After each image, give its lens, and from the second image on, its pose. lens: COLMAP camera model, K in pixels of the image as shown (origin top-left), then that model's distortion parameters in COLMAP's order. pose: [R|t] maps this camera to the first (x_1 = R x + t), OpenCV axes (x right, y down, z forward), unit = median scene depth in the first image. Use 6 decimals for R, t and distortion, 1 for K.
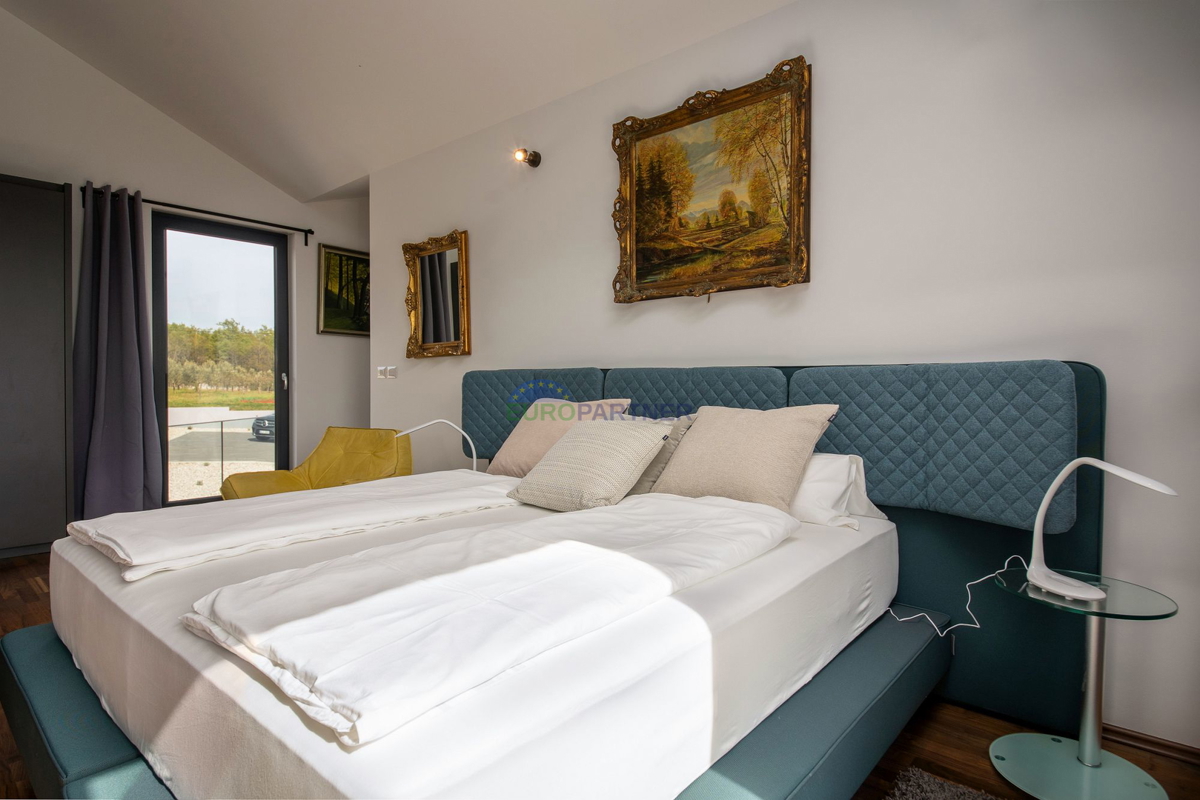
lens RADIAL K [[626.7, 0, 600.0], [0, 626.7, 400.0], [0, 0, 1]] dist [0.033313, -0.000019]
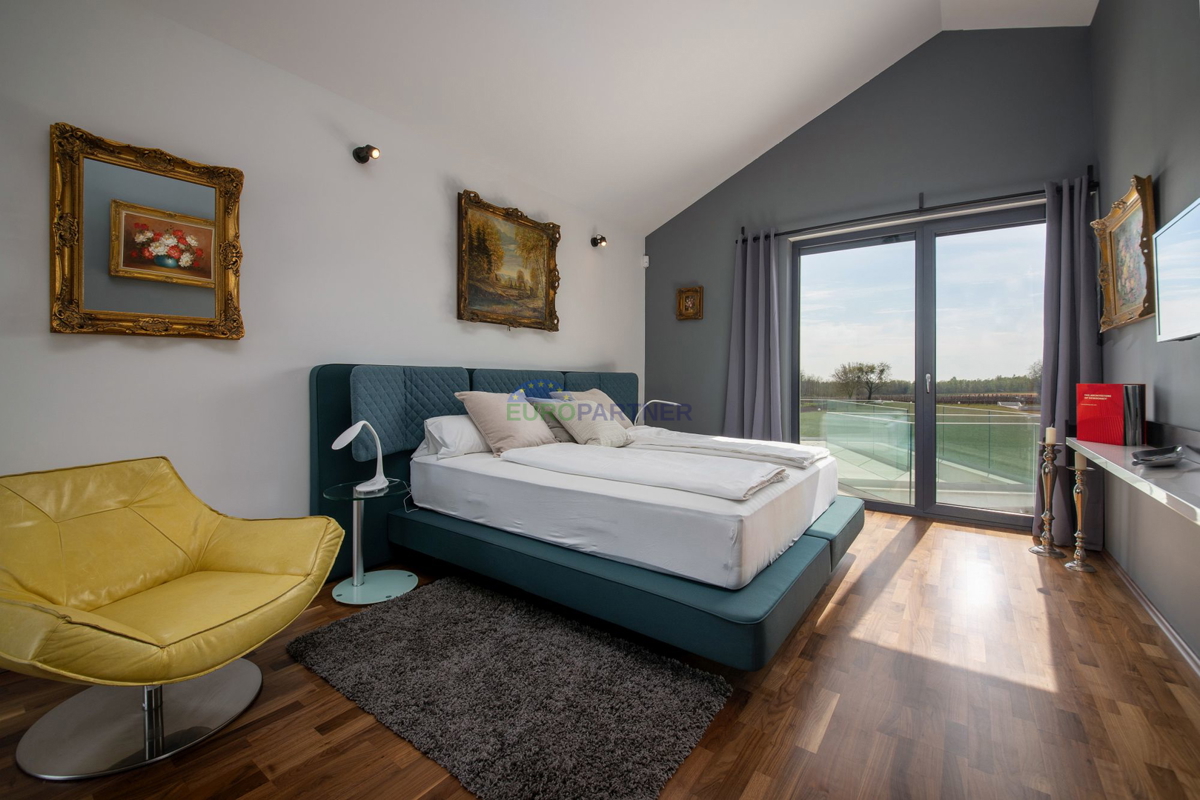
lens RADIAL K [[490.8, 0, 592.9], [0, 490.8, 386.7], [0, 0, 1]] dist [0.012313, -0.019681]
pose [[-0.068998, -0.024954, 0.997305, -1.177769], [0.006697, 0.999653, 0.025476, -0.037876], [-0.997594, 0.008437, -0.068807, 0.877787]]
